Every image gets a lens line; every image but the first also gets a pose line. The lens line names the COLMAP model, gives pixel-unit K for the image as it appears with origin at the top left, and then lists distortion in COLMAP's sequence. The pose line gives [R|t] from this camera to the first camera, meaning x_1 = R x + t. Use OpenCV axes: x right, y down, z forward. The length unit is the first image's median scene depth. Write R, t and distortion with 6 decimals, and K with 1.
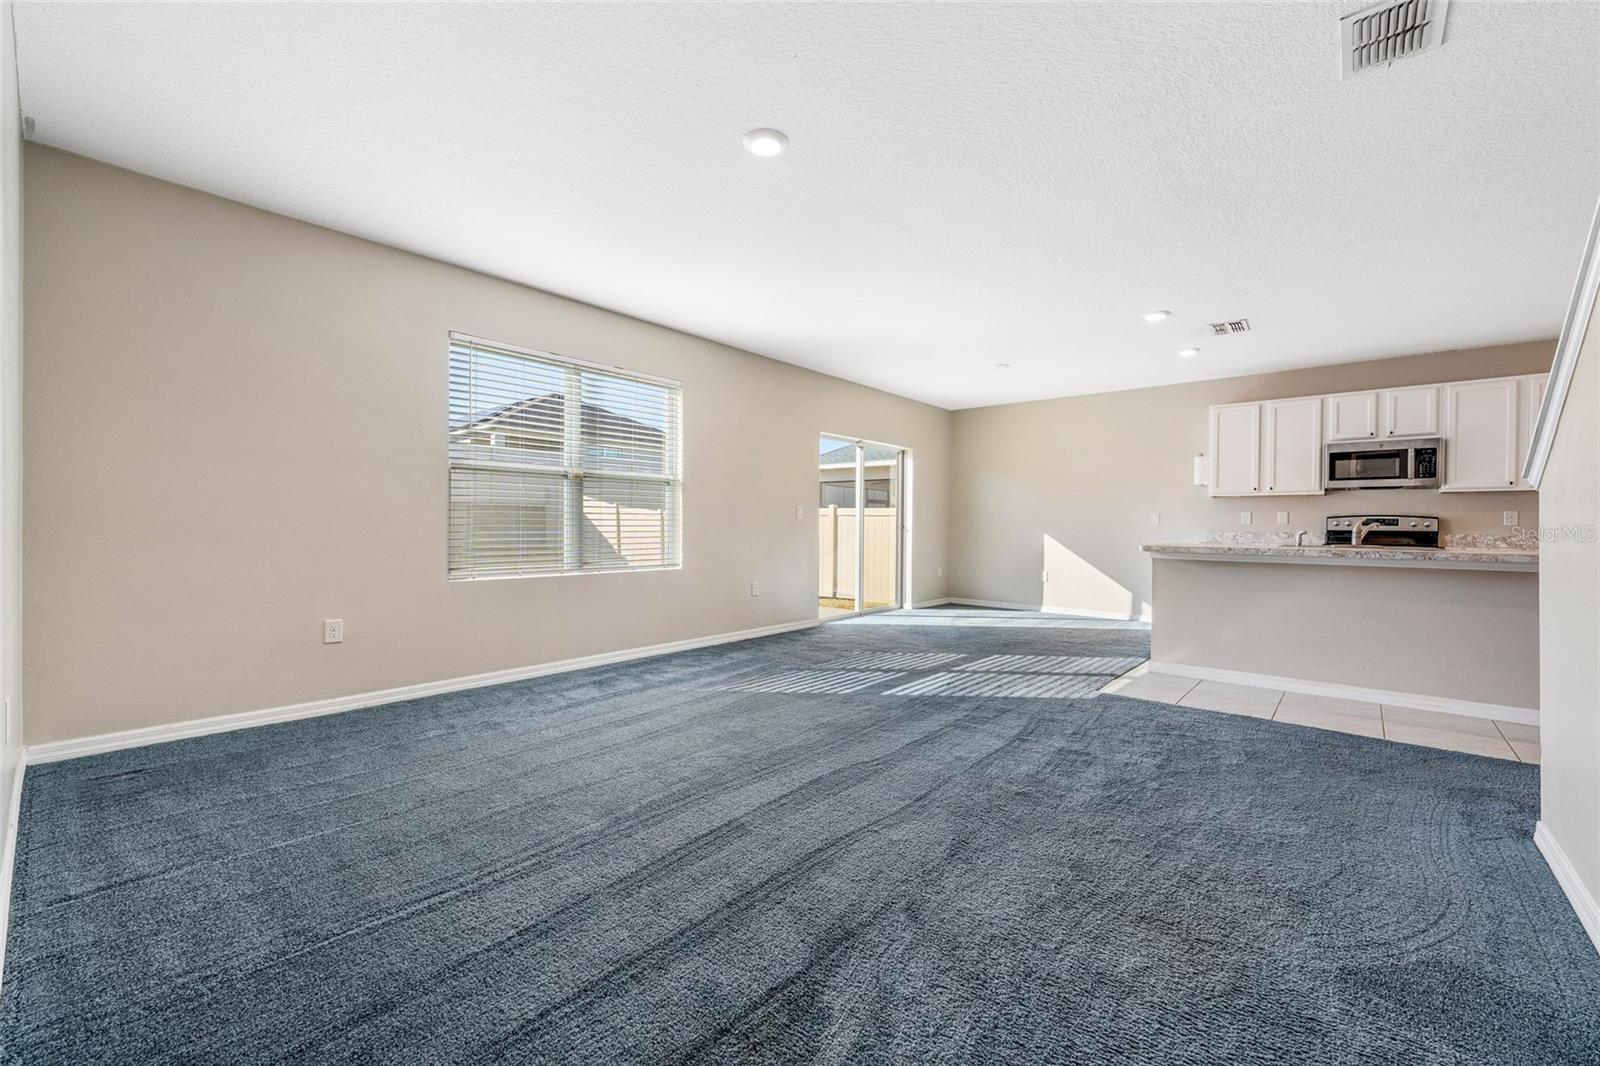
lens RADIAL K [[645.0, 0, 804.2], [0, 645.0, 527.2], [0, 0, 1]] dist [0.001064, 0.000069]
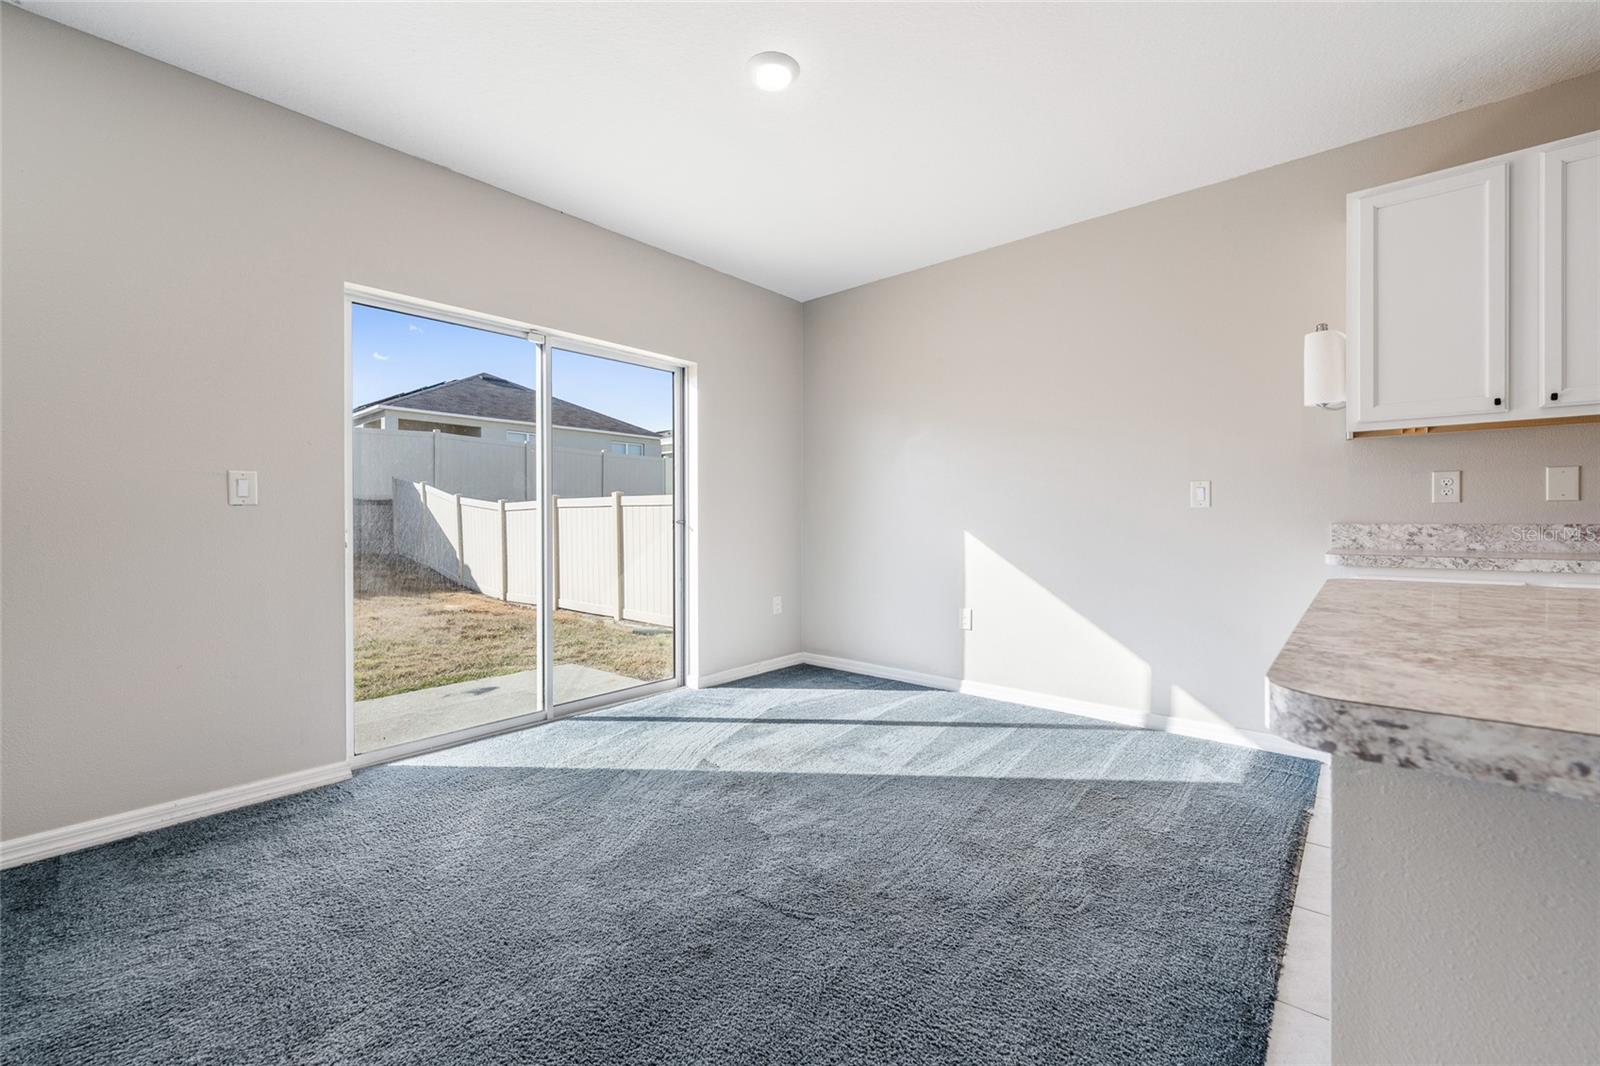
lens RADIAL K [[651.7, 0, 807.1], [0, 651.7, 521.2], [0, 0, 1]] dist [0.001778, 0.000036]
pose [[0.999910, -0.012817, -0.003932, 0.338650], [0.012814, 0.999918, -0.000750, 0.001426], [0.003942, 0.000700, 0.999992, 0.673966]]
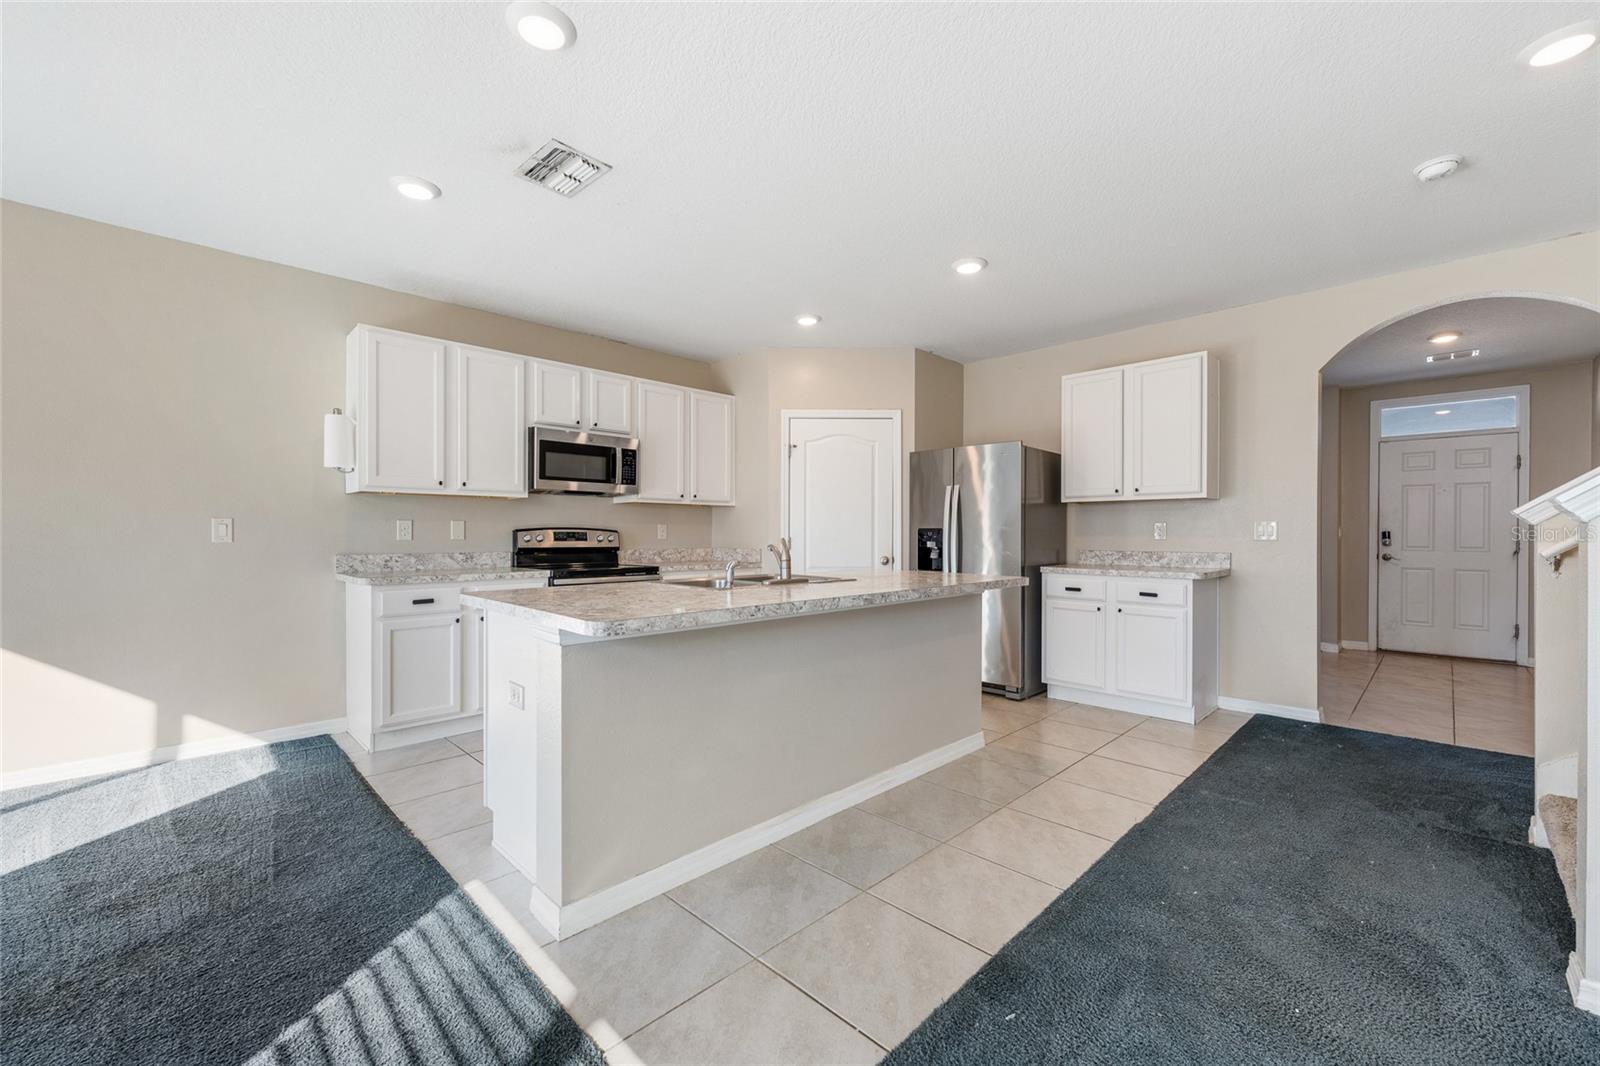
lens RADIAL K [[645.0, 0, 804.2], [0, 645.0, 527.2], [0, 0, 1]] dist [0.001064, 0.000069]
pose [[0.080506, -0.000895, 0.996754, 0.128585], [-0.000127, 1.000000, 0.000909, -0.019505], [-0.996754, -0.000200, 0.080506, 0.641692]]
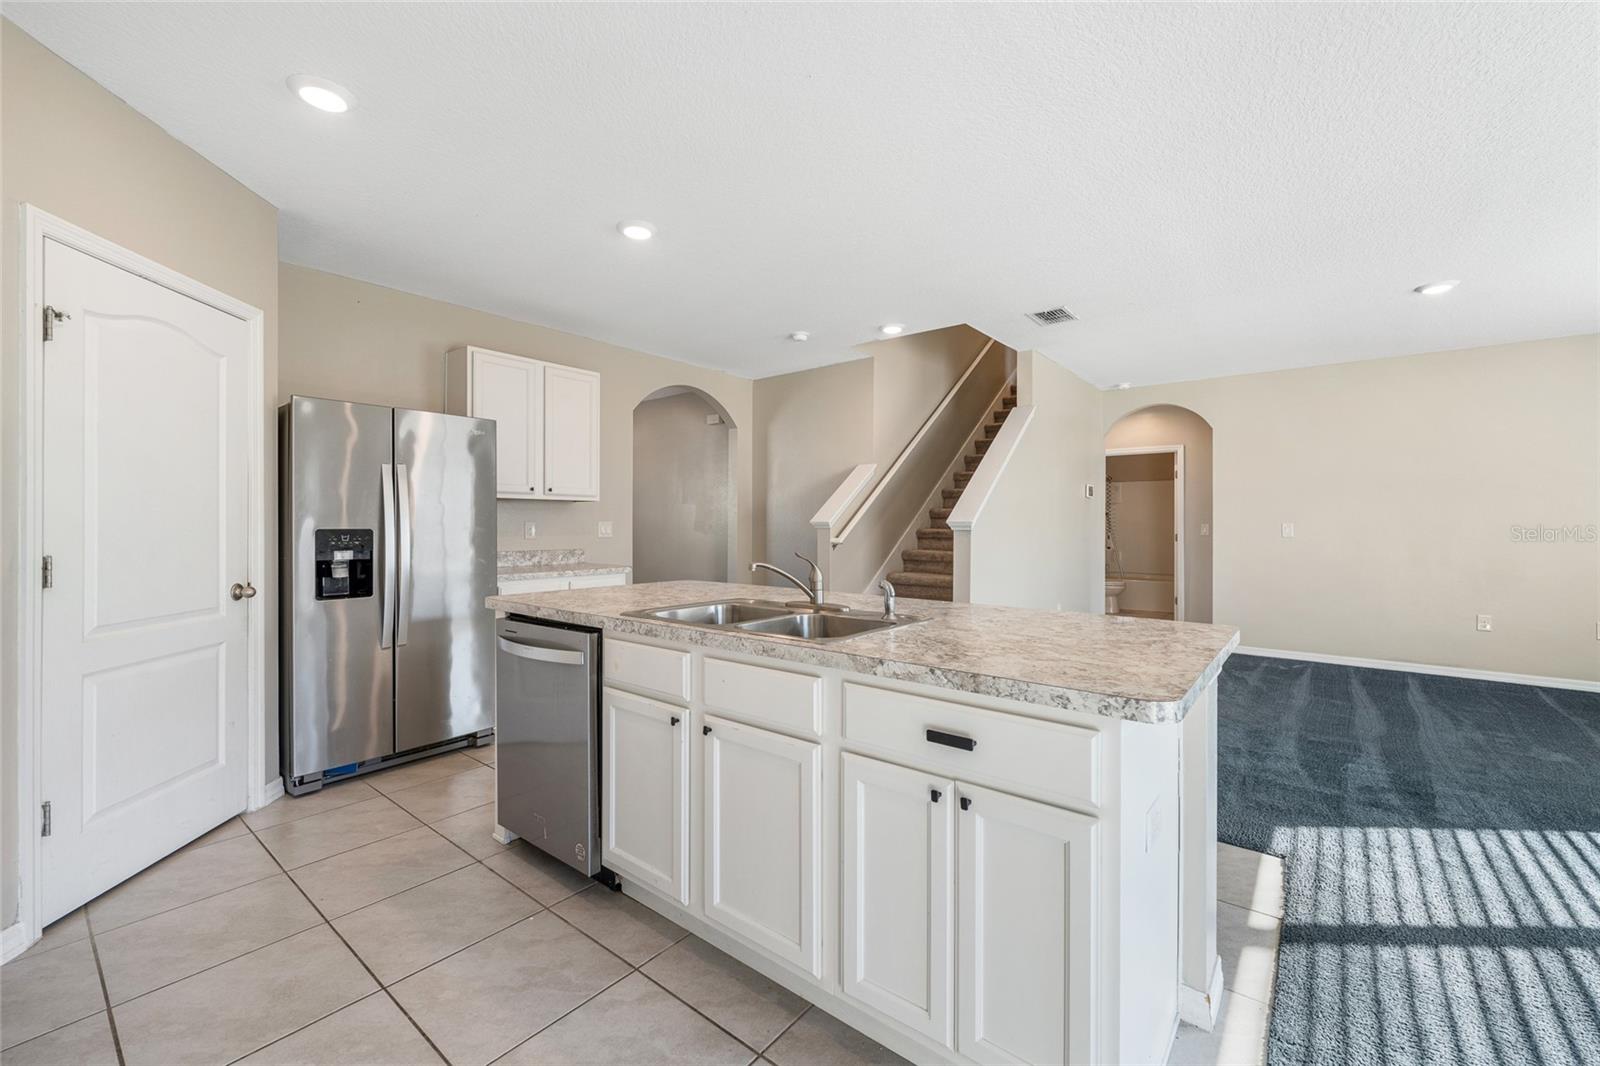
lens RADIAL K [[651.7, 0, 807.1], [0, 651.7, 521.2], [0, 0, 1]] dist [0.001778, 0.000036]
pose [[-0.999460, -0.012561, -0.030374, 0.613544], [-0.012459, 0.999916, -0.003547, -0.026201], [0.030416, -0.003167, -0.999532, 1.064553]]
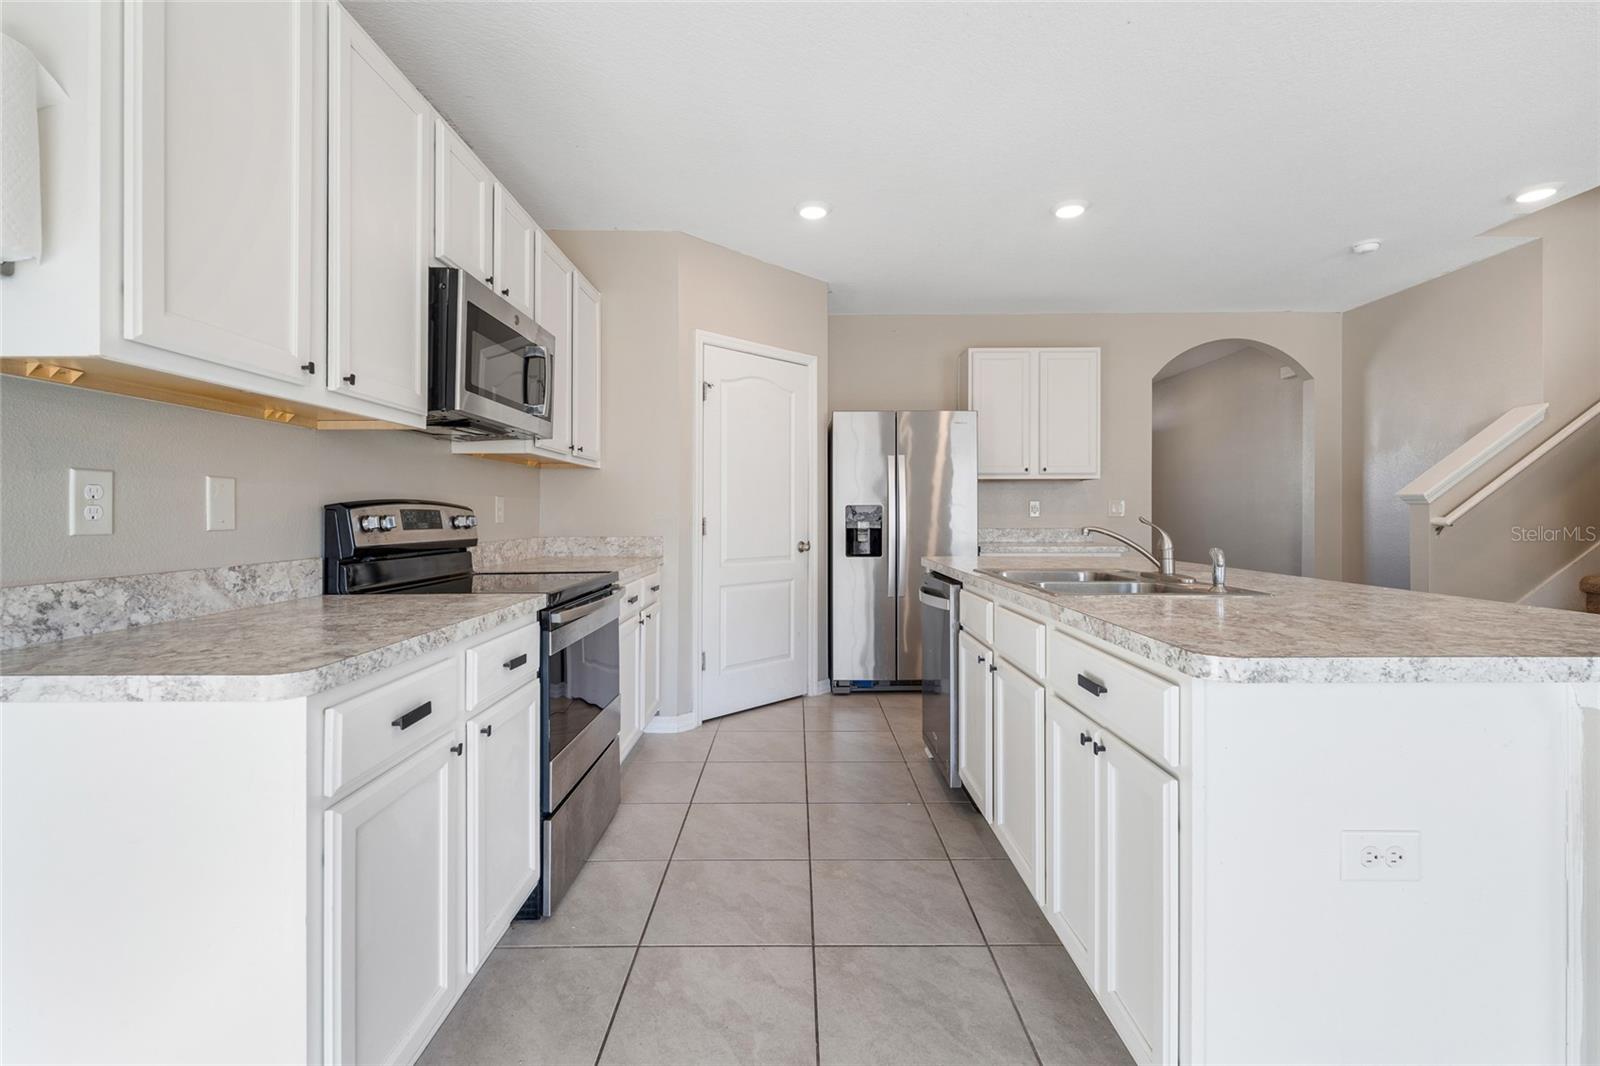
lens RADIAL K [[706.1, 0, 799.3], [0, 706.1, 500.0], [0, 0, 1]] dist [0.011727, -0.000074]
pose [[-0.651211, 0.006377, 0.758870, 0.439502], [-0.003121, 0.999934, -0.011082, -0.014720], [-0.758890, -0.009585, -0.651148, 1.081365]]
